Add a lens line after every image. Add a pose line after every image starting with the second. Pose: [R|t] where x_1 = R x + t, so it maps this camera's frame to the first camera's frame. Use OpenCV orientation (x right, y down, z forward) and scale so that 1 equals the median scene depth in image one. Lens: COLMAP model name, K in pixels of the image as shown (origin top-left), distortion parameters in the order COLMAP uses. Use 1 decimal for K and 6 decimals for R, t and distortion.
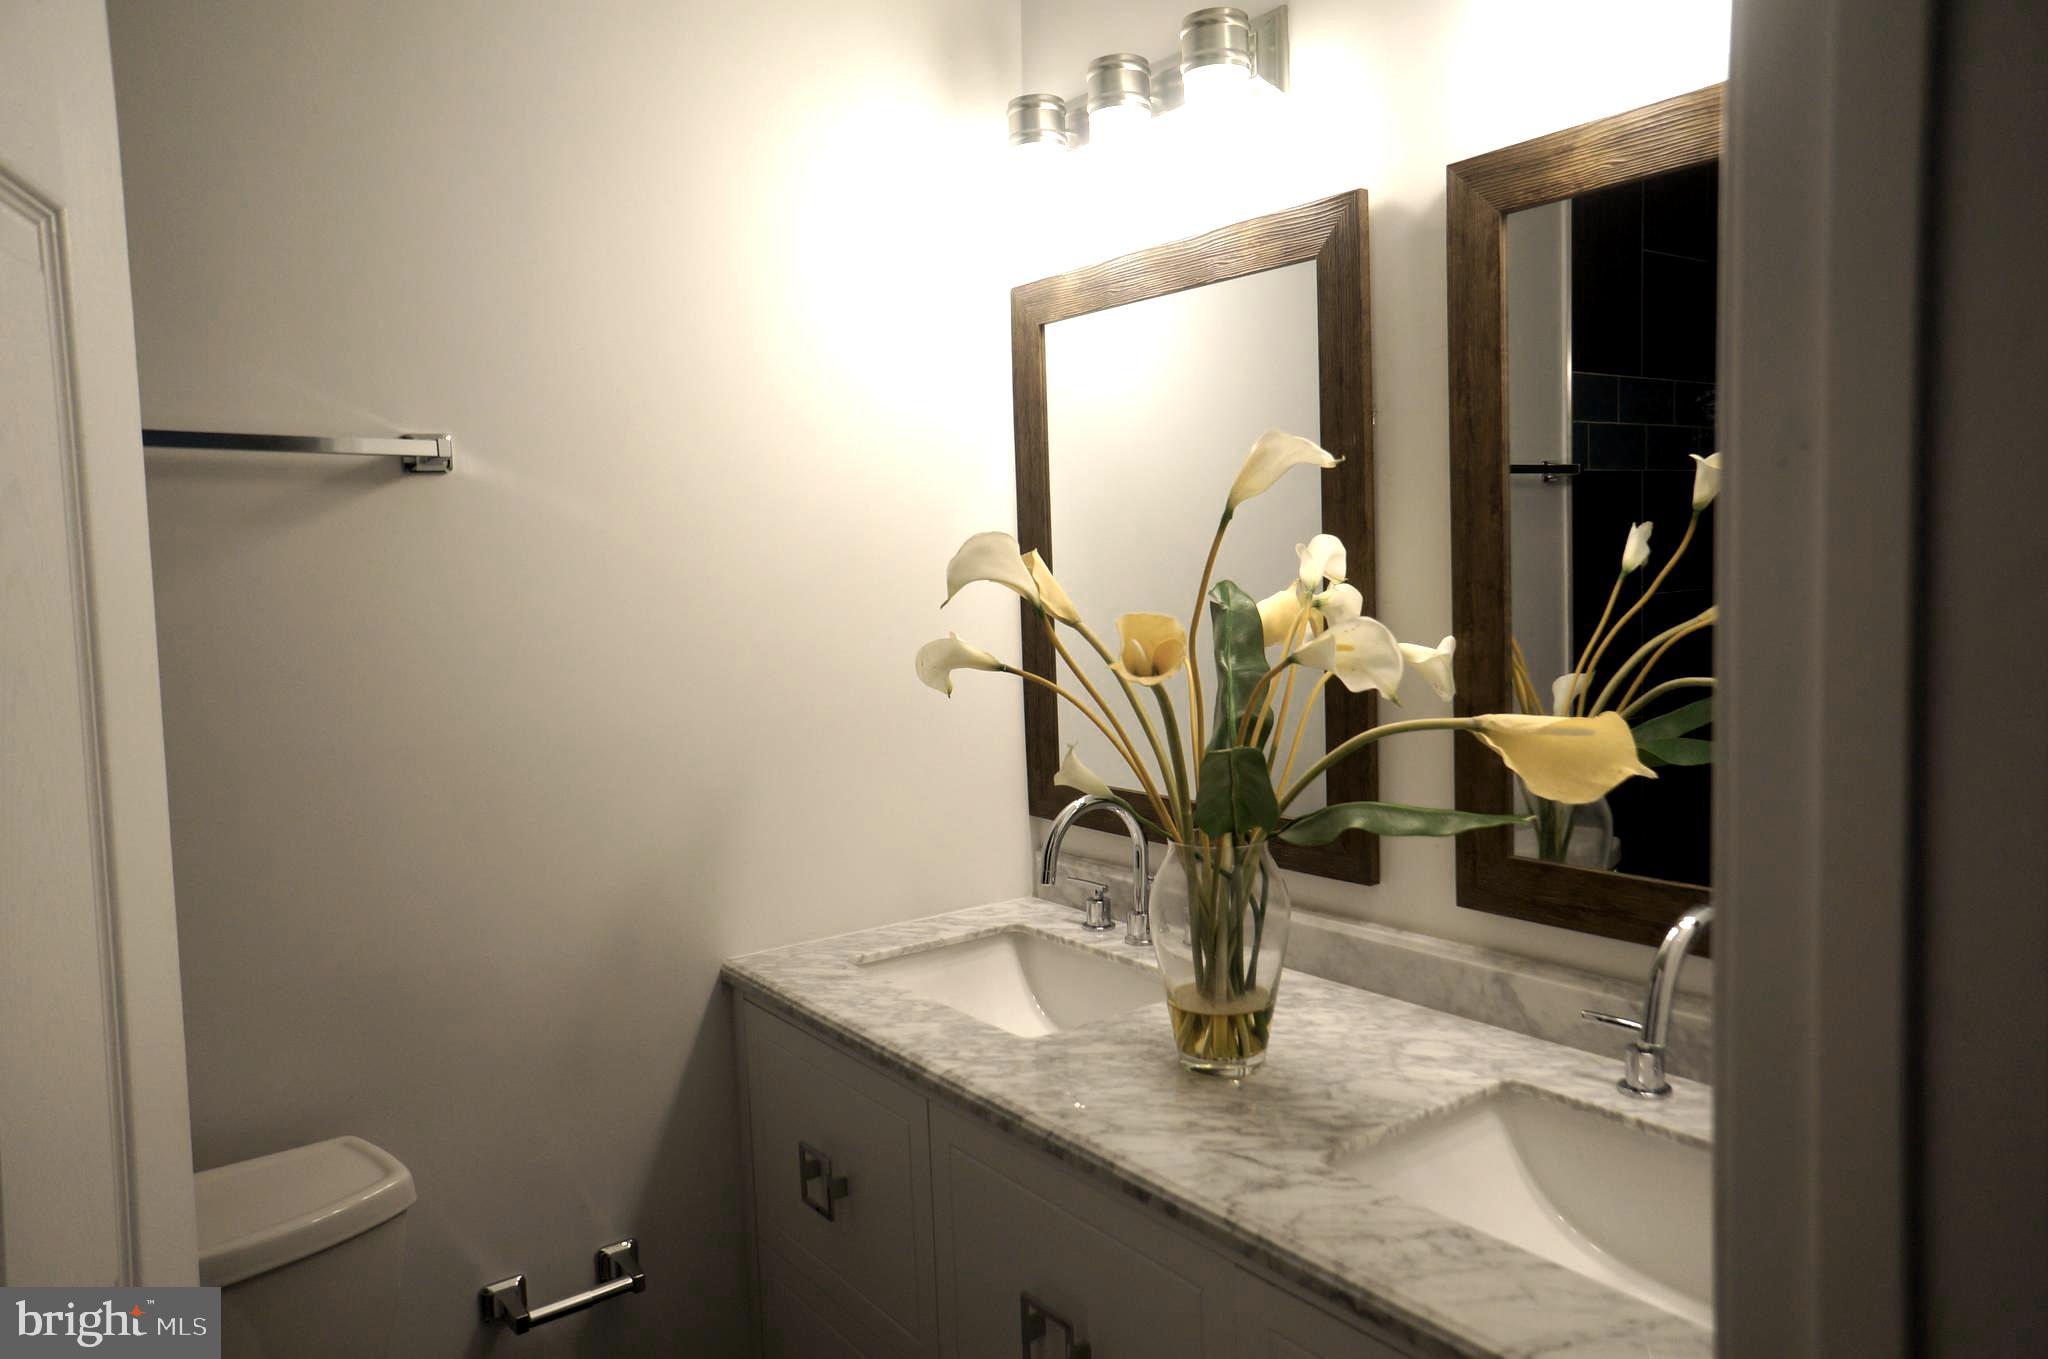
lens RADIAL K [[1388.5, 0, 1013.5], [0, 1388.5, 662.0], [0, 0, 1]] dist [-0.063537, 0.086147]
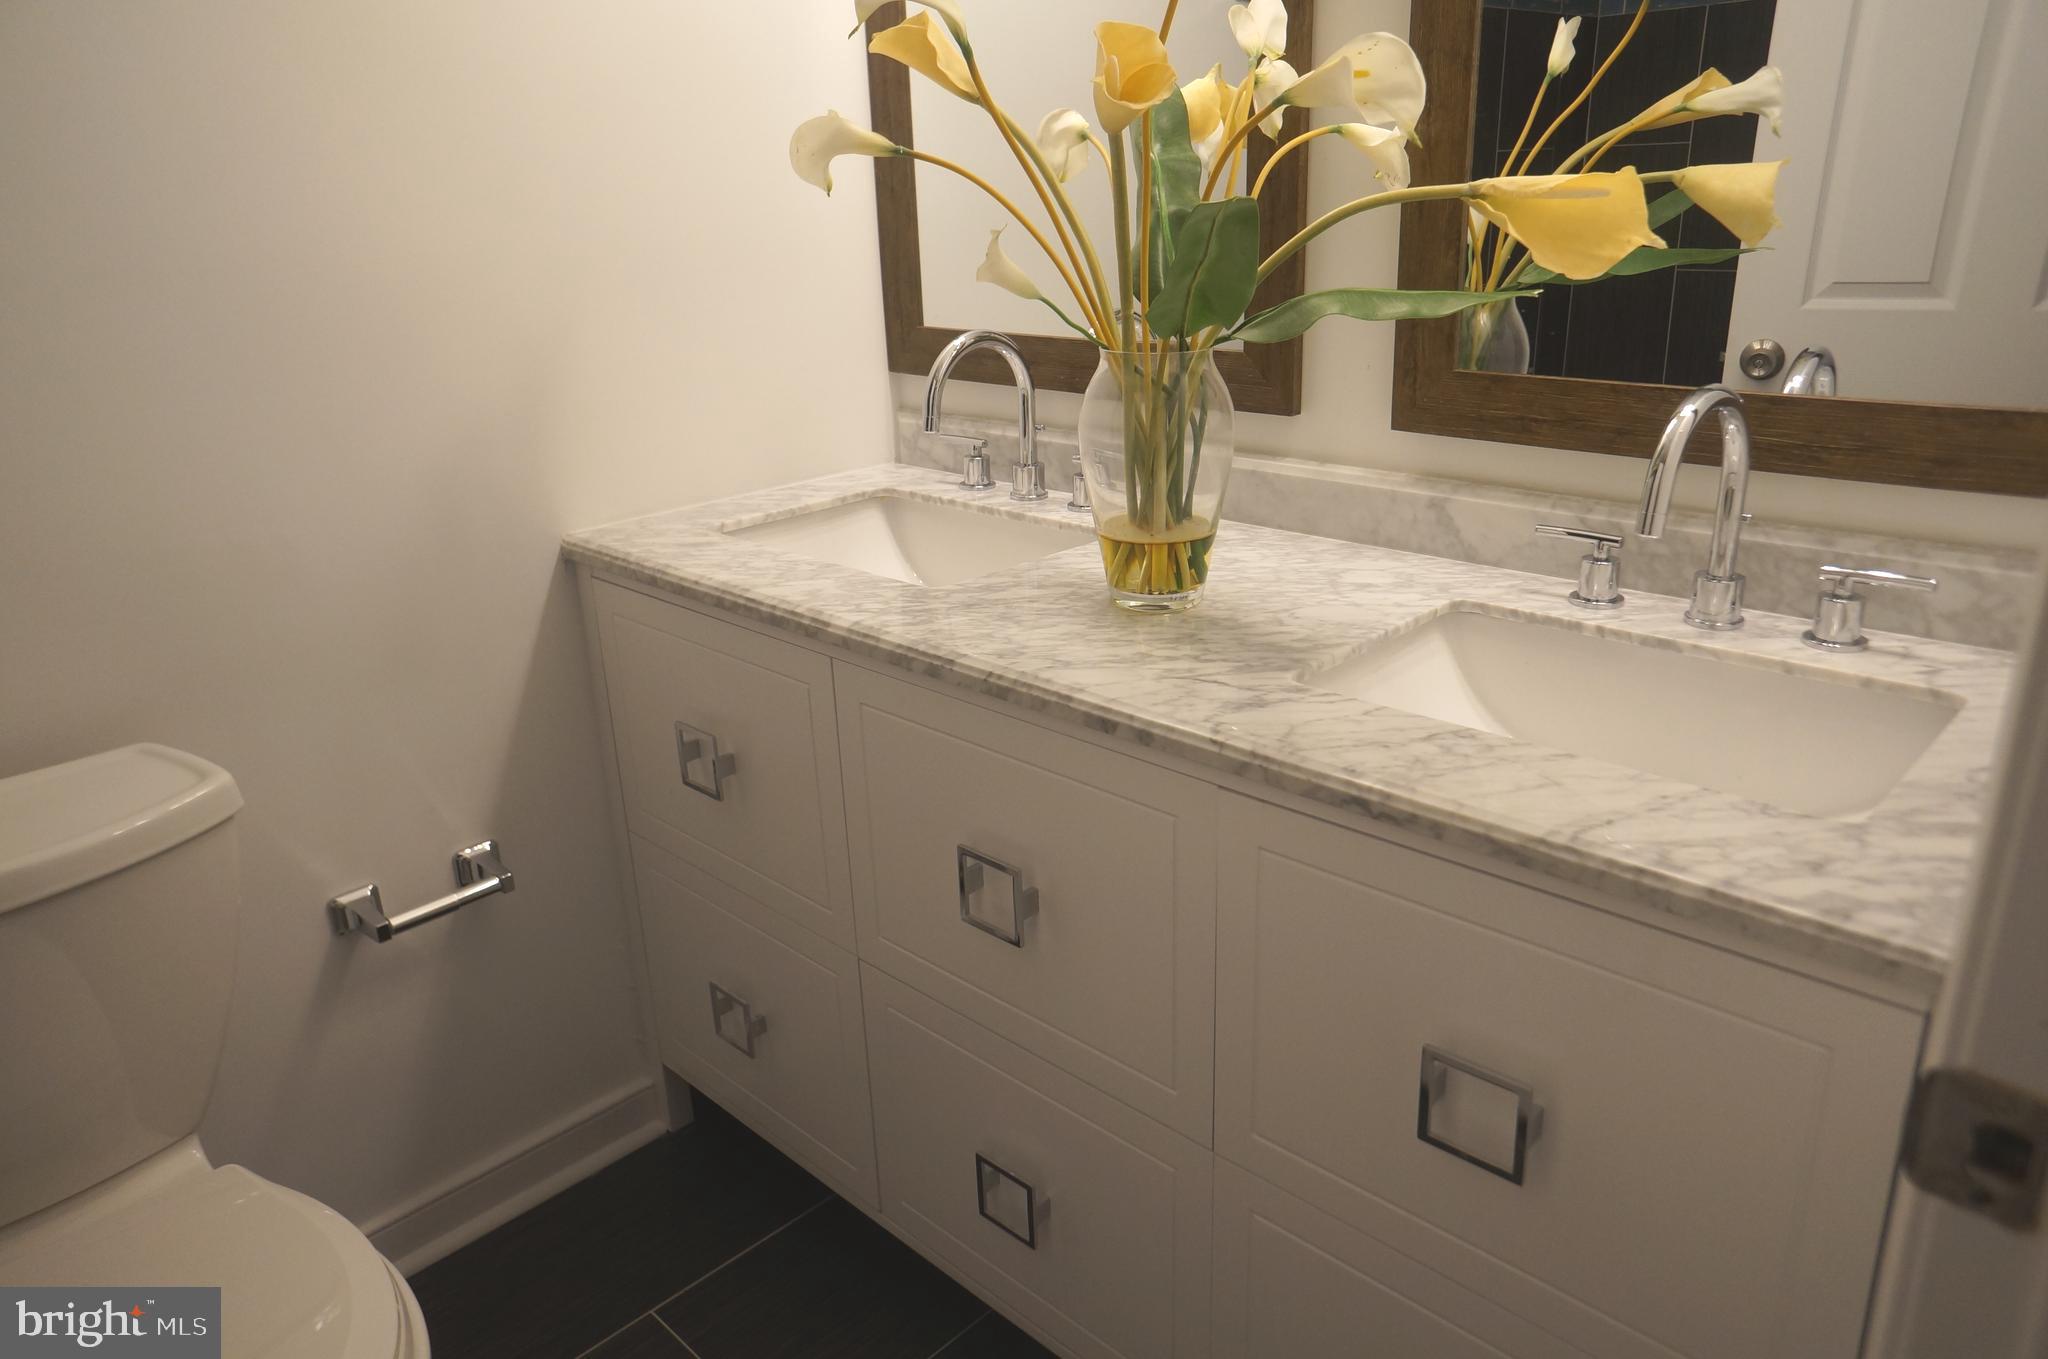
lens RADIAL K [[1388.5, 0, 1007.2], [0, 1388.5, 668.9], [0, 0, 1]] dist [-0.063537, 0.086147]
pose [[0.986947, -0.055167, 0.151302, -0.084305], [0.013393, 0.964359, 0.264258, 0.085327], [-0.160488, -0.258783, 0.952510, 0.118289]]
